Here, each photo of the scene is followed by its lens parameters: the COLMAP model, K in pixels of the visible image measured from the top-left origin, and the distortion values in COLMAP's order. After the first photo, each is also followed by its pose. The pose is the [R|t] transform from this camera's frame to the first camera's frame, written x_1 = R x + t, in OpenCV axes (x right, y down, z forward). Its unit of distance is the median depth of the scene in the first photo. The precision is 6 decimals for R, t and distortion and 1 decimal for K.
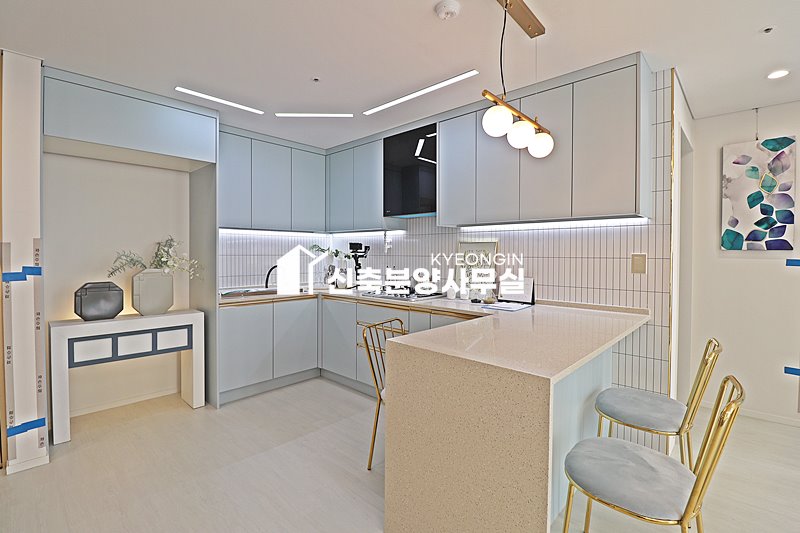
lens RADIAL K [[369.4, 0, 403.9], [0, 369.4, 264.5], [0, 0, 1]] dist [-0.011577, -0.006256]
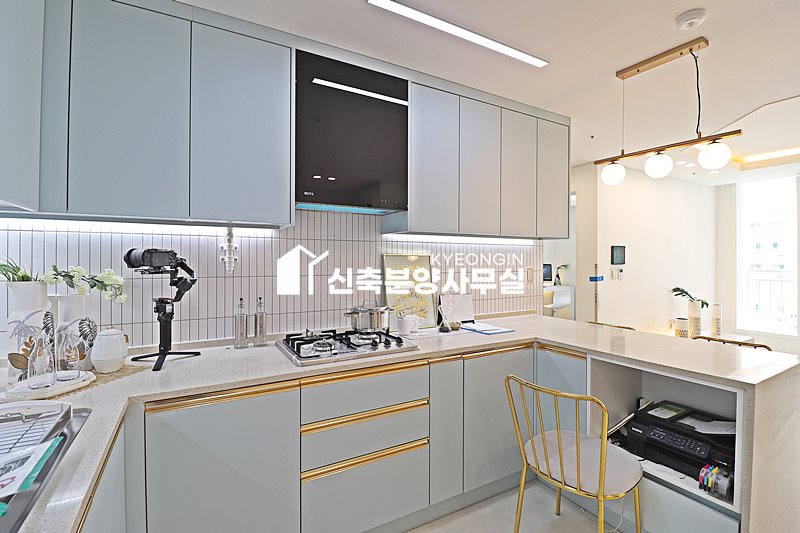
lens RADIAL K [[369.4, 0, 399.9], [0, 369.4, 262.4], [0, 0, 1]] dist [-0.011577, -0.006256]
pose [[0.300805, -0.010222, 0.953631, -0.600809], [0.030273, 0.999541, 0.001165, -0.050944], [-0.953205, 0.028519, 0.300976, 0.859696]]
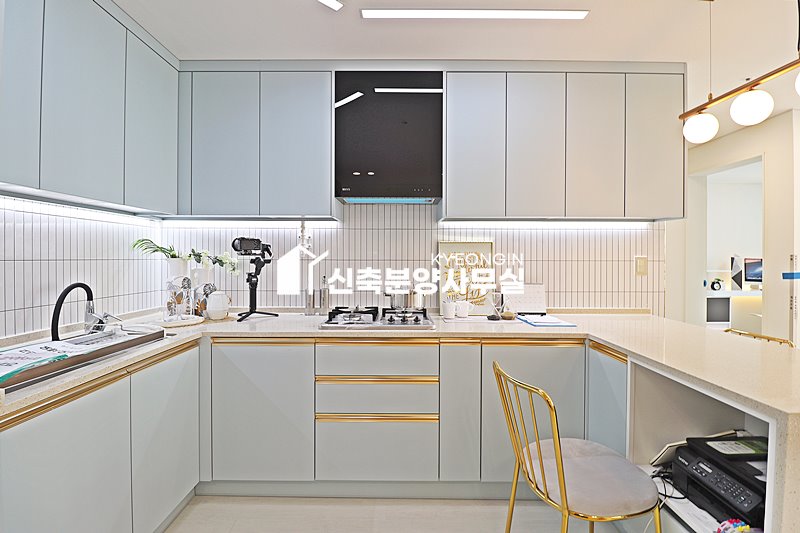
lens RADIAL K [[369.4, 0, 399.8], [0, 369.4, 263.2], [0, 0, 1]] dist [-0.011577, -0.006256]
pose [[0.734358, -0.011617, 0.678663, -0.478622], [0.021588, 0.999747, -0.006246, -0.014893], [-0.678419, 0.019238, 0.734423, 0.572506]]
